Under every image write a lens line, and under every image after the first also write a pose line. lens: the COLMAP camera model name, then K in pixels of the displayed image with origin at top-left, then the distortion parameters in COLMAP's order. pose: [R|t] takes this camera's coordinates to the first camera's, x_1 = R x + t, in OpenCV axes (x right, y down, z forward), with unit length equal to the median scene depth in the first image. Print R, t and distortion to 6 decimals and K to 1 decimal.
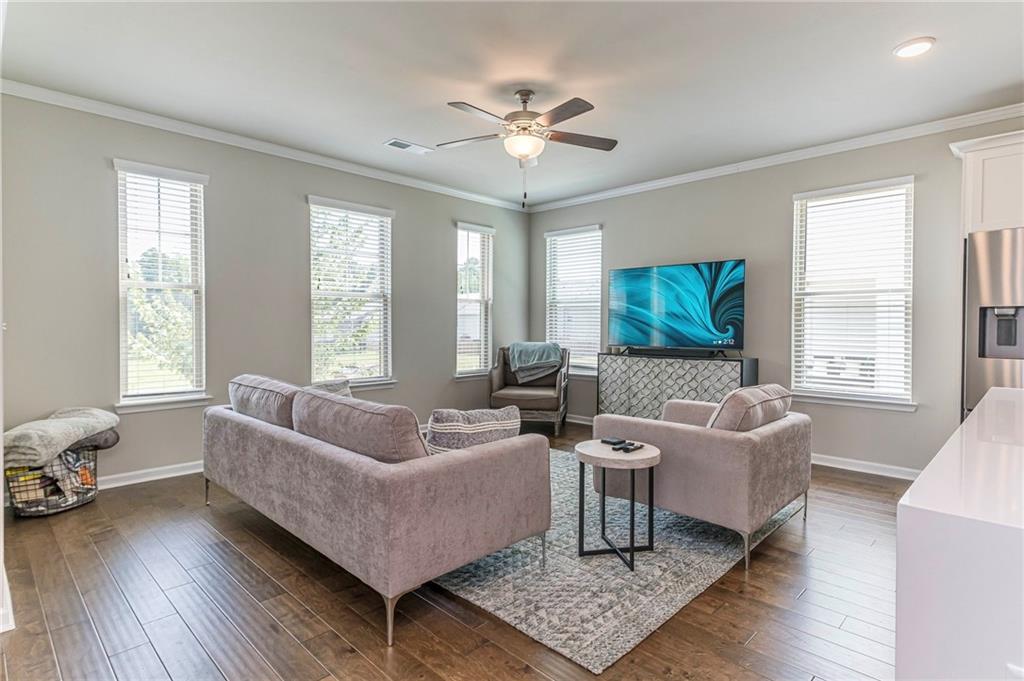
lens RADIAL K [[529.0, 0, 513.2], [0, 529.0, 332.8], [0, 0, 1]] dist [0.012231, 0.000648]
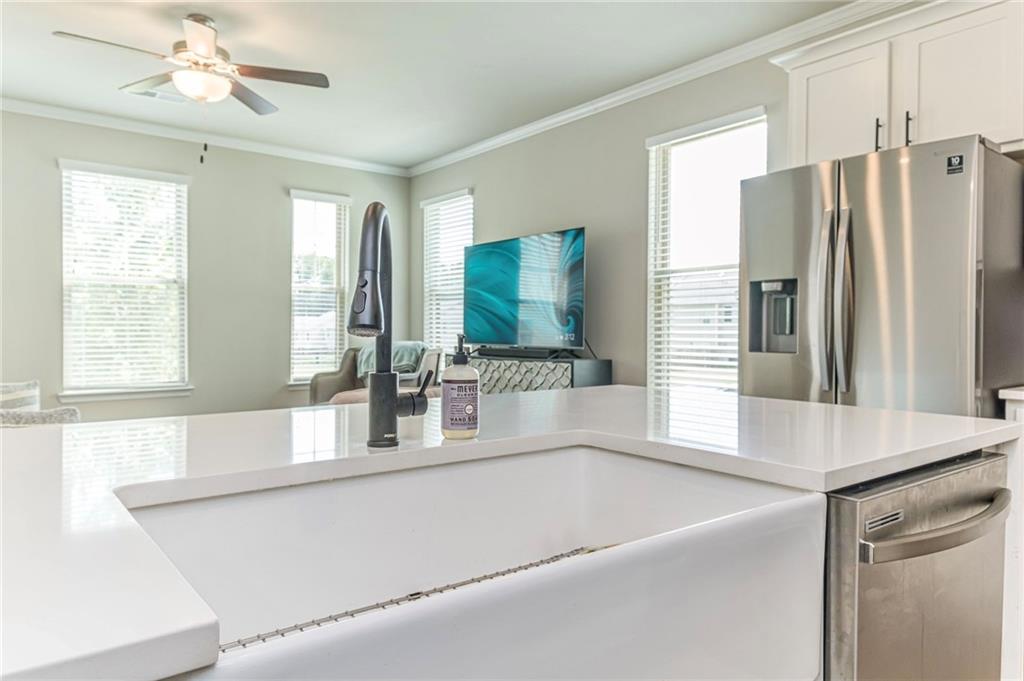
lens RADIAL K [[684.8, 0, 515.8], [0, 684.8, 334.5], [0, 0, 1]] dist [0.027728, 0.004731]
pose [[0.991597, 0.000529, -0.129365, 0.463858], [-0.001732, 0.999956, -0.009188, 0.022438], [0.129354, 0.009335, 0.991555, 0.027203]]
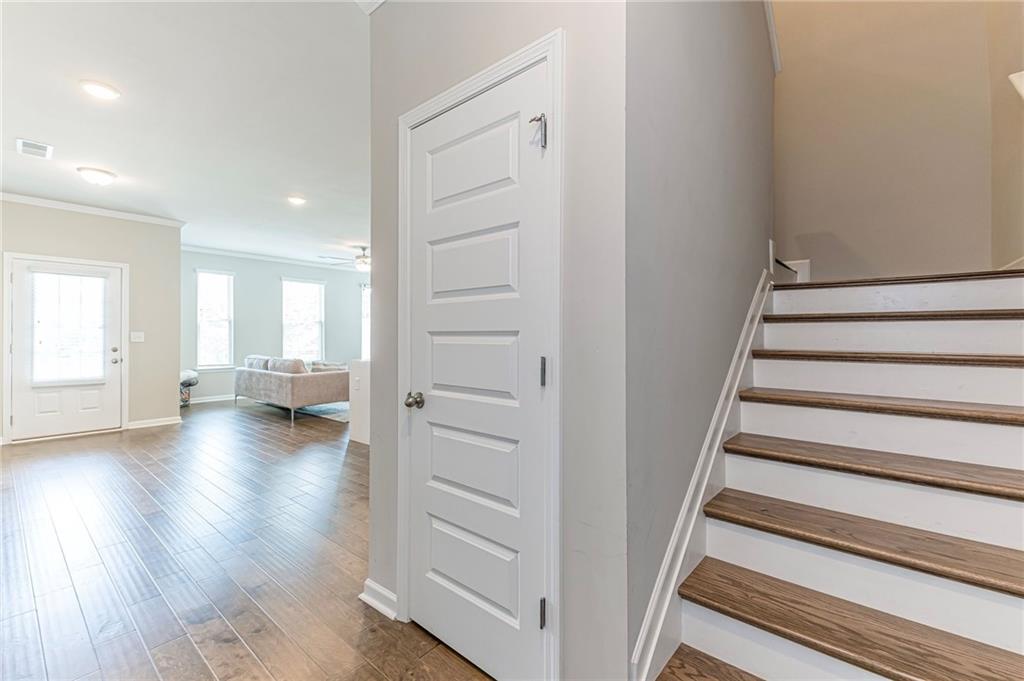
lens RADIAL K [[437.7, 0, 513.9], [0, 437.7, 336.6], [0, 0, 1]] dist [0.016454, -0.003312]
pose [[0.997366, -0.000636, 0.072536, 0.454534], [0.001851, 0.999859, -0.016682, 0.019238], [-0.072515, 0.016772, 0.997226, -0.911949]]
